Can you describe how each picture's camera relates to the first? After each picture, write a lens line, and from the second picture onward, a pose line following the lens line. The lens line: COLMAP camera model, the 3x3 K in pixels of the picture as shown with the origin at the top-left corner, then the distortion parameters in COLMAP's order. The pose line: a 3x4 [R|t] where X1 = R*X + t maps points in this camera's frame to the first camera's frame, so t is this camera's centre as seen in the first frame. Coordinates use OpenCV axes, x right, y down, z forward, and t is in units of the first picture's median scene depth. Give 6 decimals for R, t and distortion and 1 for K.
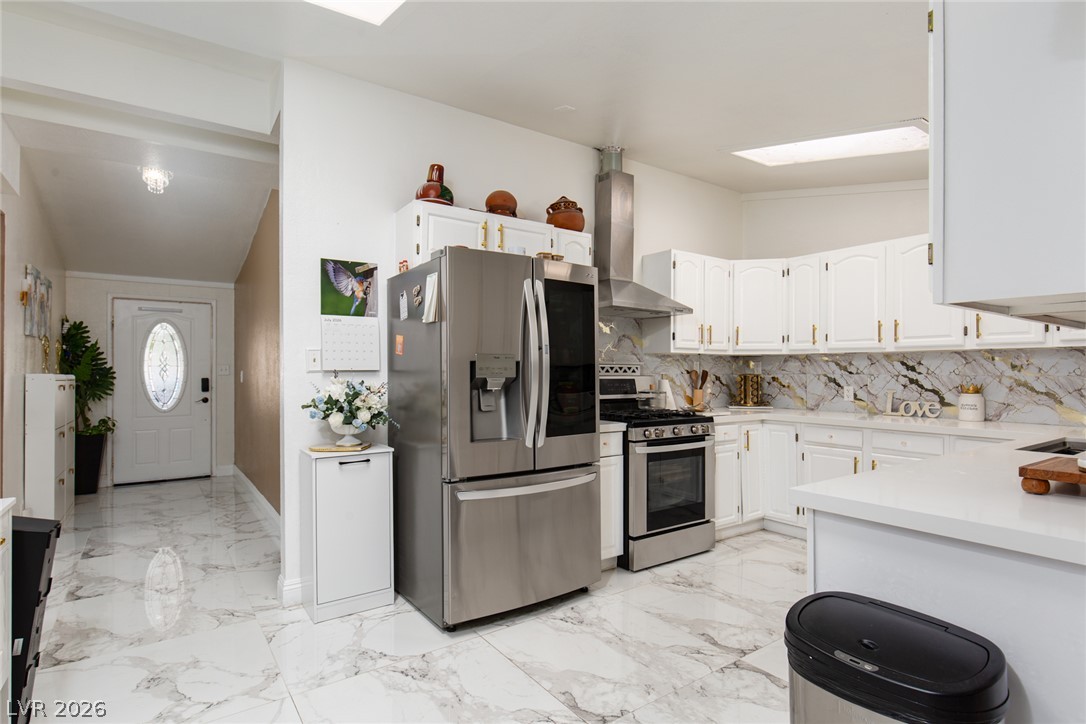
lens RADIAL K [[567.4, 0, 536.1], [0, 567.4, 366.1], [0, 0, 1]] dist [0.017574, -0.001169]
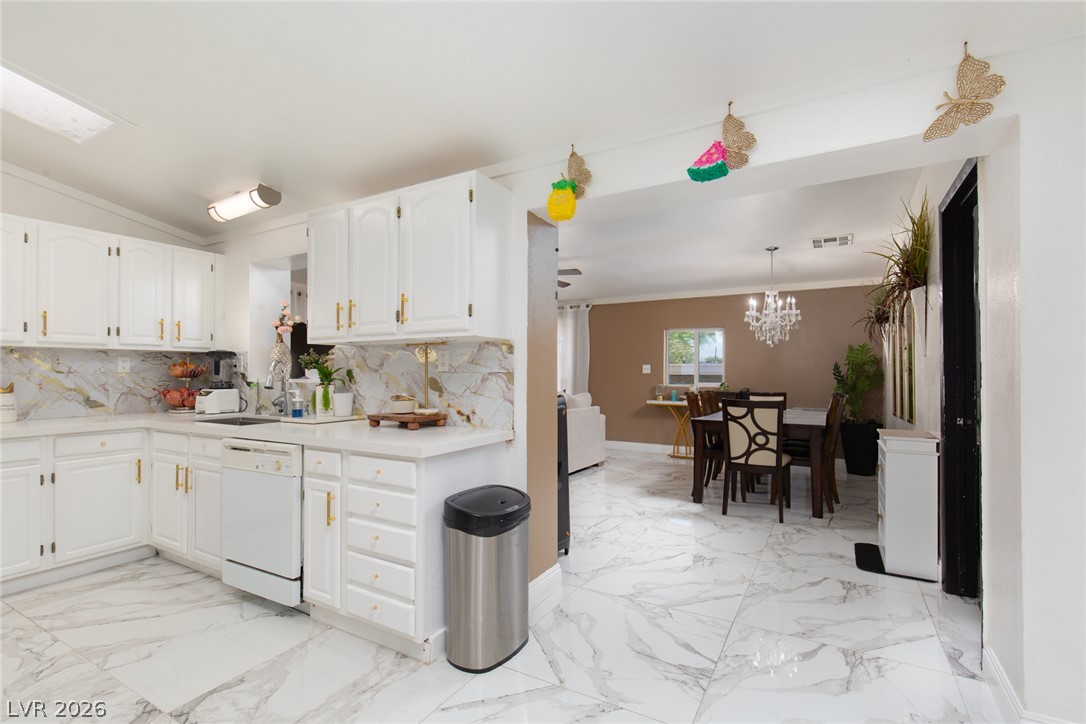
lens RADIAL K [[505.6, 0, 552.1], [0, 505.6, 367.4], [0, 0, 1]] dist [0.013008, -0.001389]
pose [[-0.439187, 0.006906, 0.898369, -0.417373], [-0.006596, 0.999919, -0.010911, 0.009931], [-0.898372, -0.010717, -0.439106, 0.613100]]
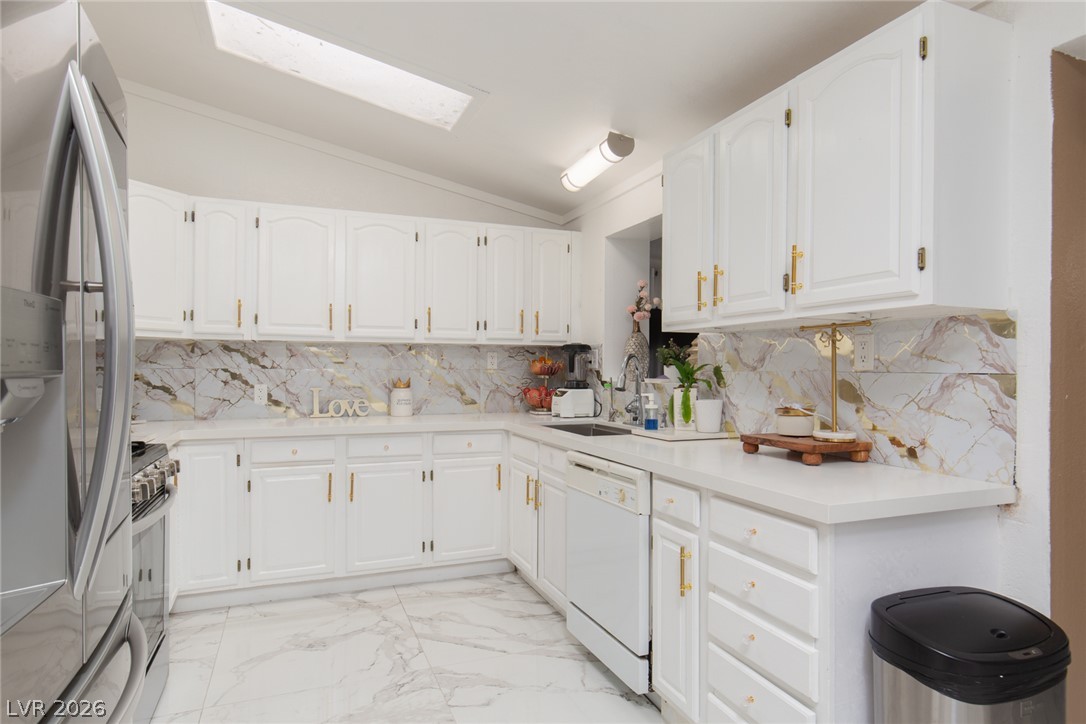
lens RADIAL K [[627.8, 0, 547.3], [0, 627.8, 363.9], [0, 0, 1]] dist [0.011345, -0.004088]
pose [[0.208896, 0.005058, 0.977925, -0.258232], [-0.011509, 0.999930, -0.002714, 0.007369], [-0.977870, -0.010688, 0.208940, 0.583334]]
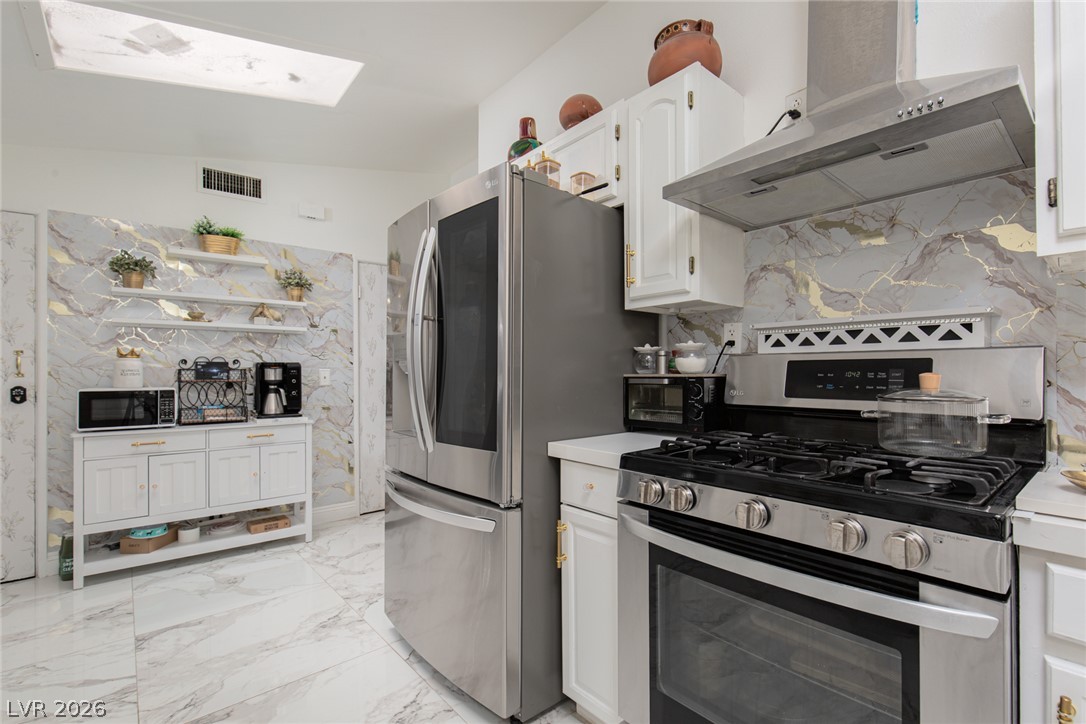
lens RADIAL K [[505.6, 0, 537.8], [0, 505.6, 368.8], [0, 0, 1]] dist [0.013008, -0.001389]
pose [[0.086608, -0.003397, -0.996237, 0.580095], [0.008668, 0.999959, -0.002656, 0.033885], [0.996205, -0.008405, 0.086634, 0.938180]]
